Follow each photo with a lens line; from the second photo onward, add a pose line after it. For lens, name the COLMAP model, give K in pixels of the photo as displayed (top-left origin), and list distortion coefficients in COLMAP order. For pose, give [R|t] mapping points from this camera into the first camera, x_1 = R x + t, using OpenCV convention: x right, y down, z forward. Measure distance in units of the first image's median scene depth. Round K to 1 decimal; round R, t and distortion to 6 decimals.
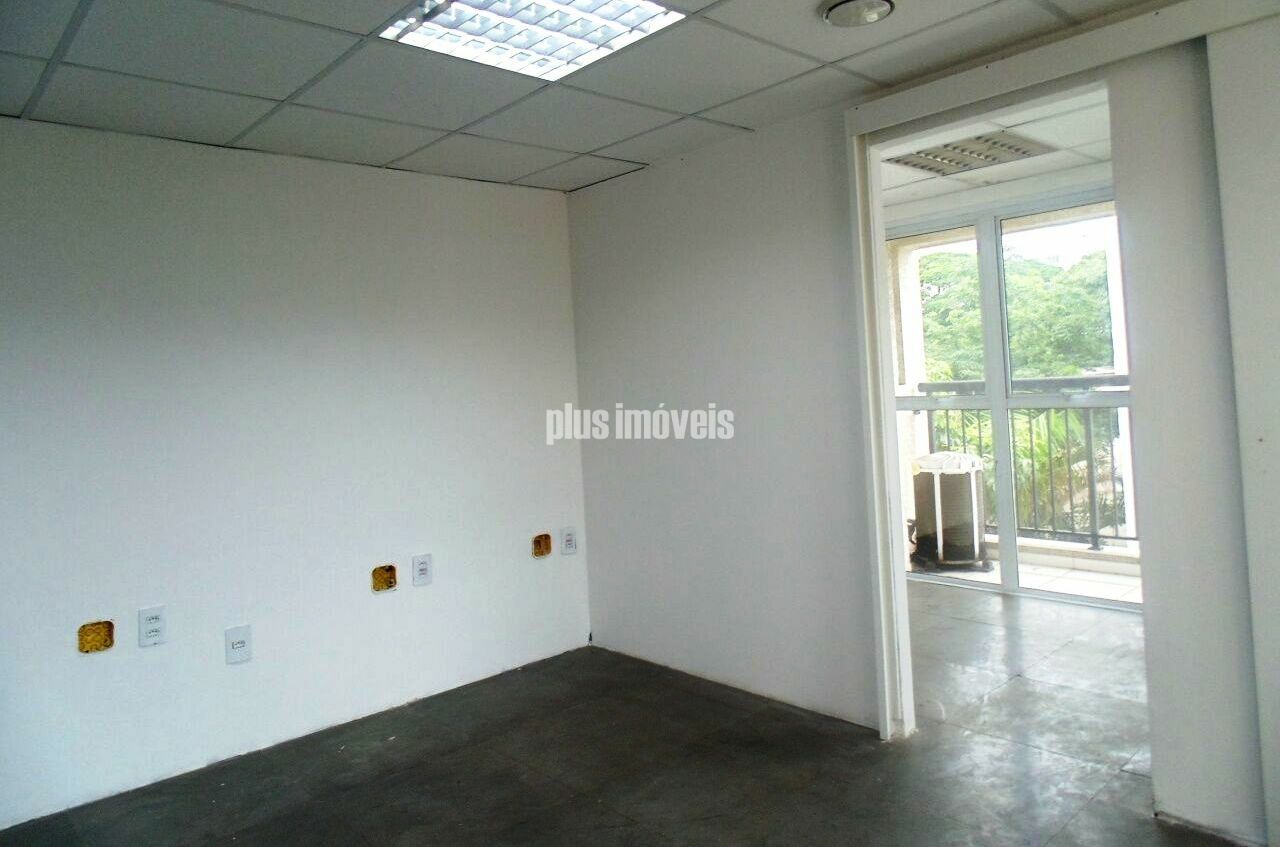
lens RADIAL K [[818.5, 0, 640.1], [0, 818.5, 418.4], [0, 0, 1]] dist [0.001780, 0.000920]
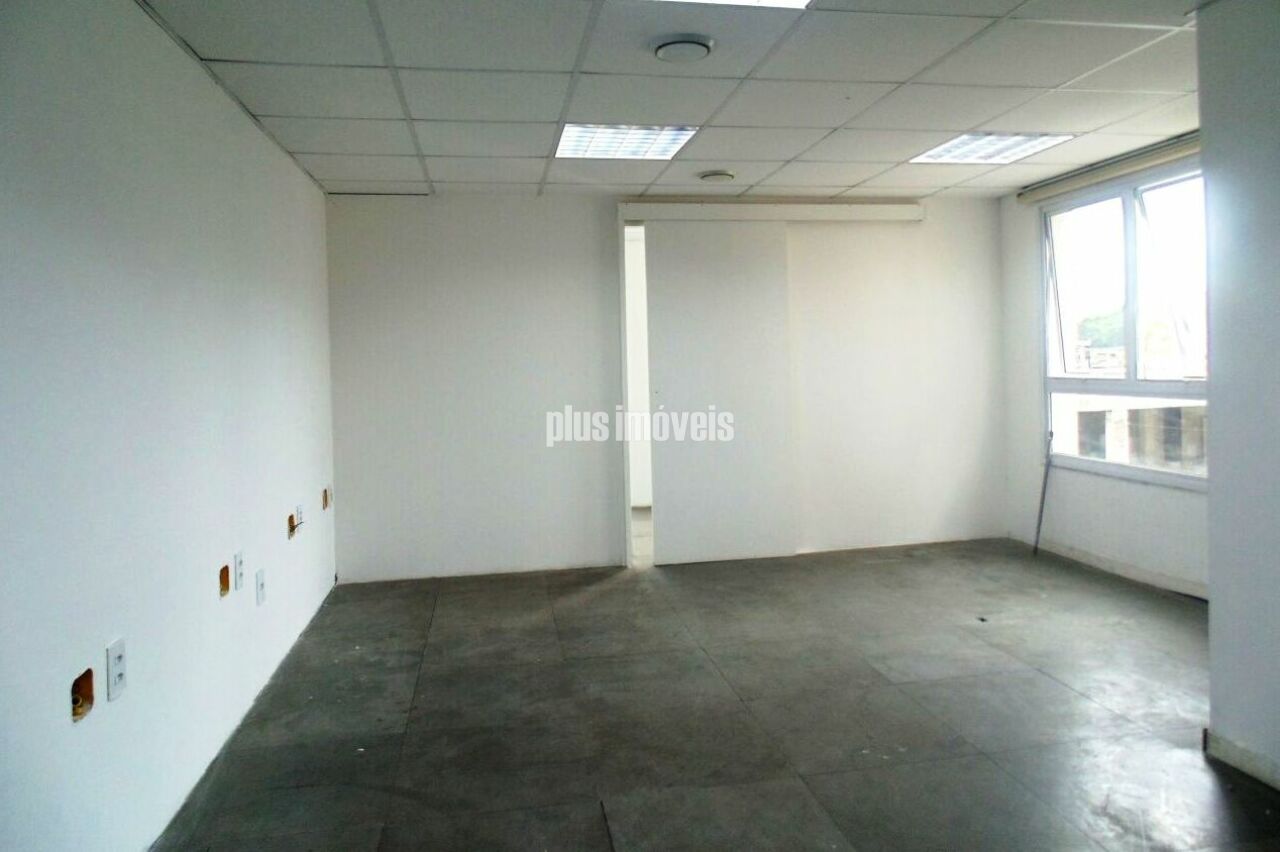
lens RADIAL K [[818.5, 0, 641.2], [0, 818.5, 428.5], [0, 0, 1]] dist [0.001780, 0.000920]
pose [[0.547403, -0.024908, 0.836498, -0.952717], [0.021987, 0.999640, 0.015378, 0.060612], [-0.836580, 0.009974, 0.547754, 0.012005]]
